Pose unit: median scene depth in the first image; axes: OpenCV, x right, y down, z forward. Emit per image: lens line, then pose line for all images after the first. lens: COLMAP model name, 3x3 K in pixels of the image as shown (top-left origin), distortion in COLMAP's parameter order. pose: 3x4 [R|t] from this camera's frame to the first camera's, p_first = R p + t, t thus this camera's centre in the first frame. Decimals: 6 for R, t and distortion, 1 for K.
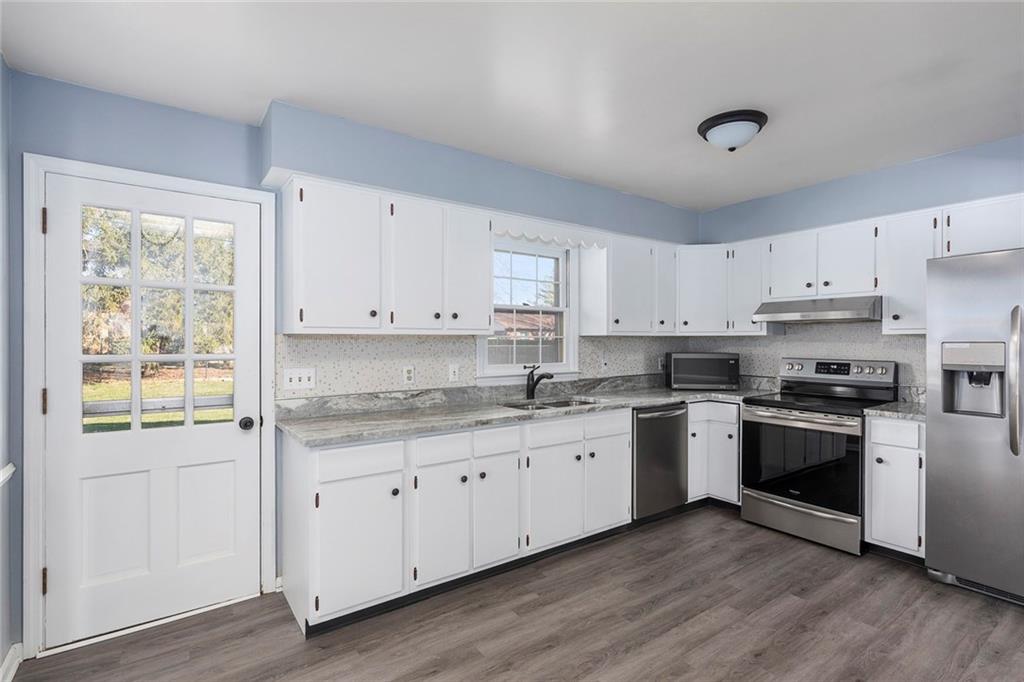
lens RADIAL K [[488.1, 0, 538.4], [0, 488.1, 341.0], [0, 0, 1]] dist [0.000238, 0.000317]
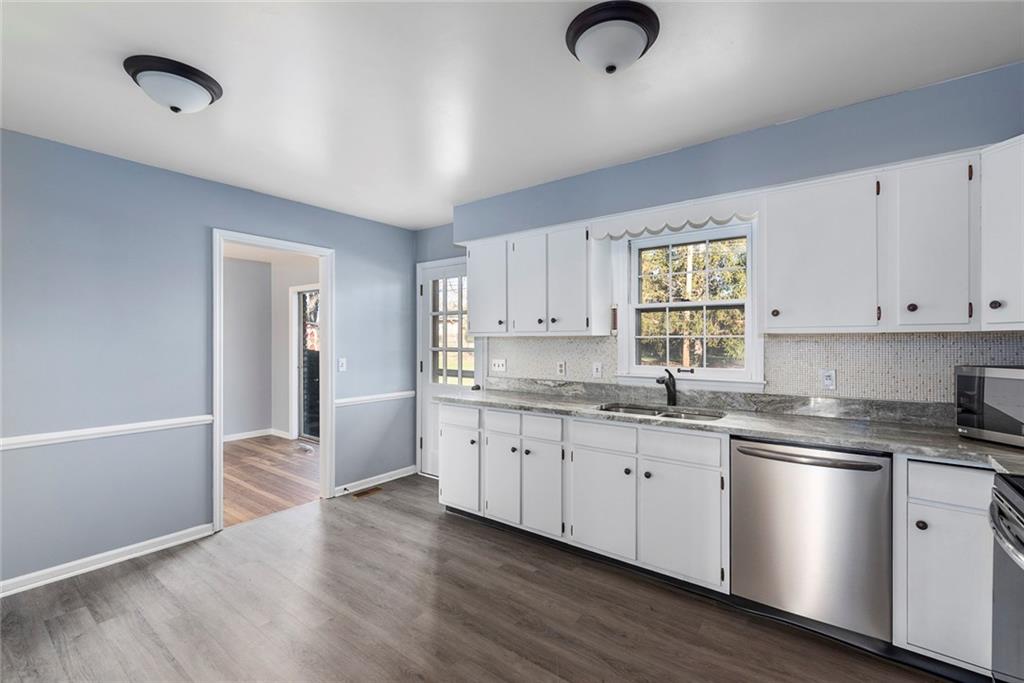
lens RADIAL K [[442.5, 0, 512.5], [0, 442.5, 343.0], [0, 0, 1]] dist [-0.000573, -0.002540]
pose [[0.278632, 0.002120, -0.960396, 0.793084], [-0.003809, 0.999992, 0.001102, 0.003625], [0.960390, 0.003351, 0.278638, 0.563862]]
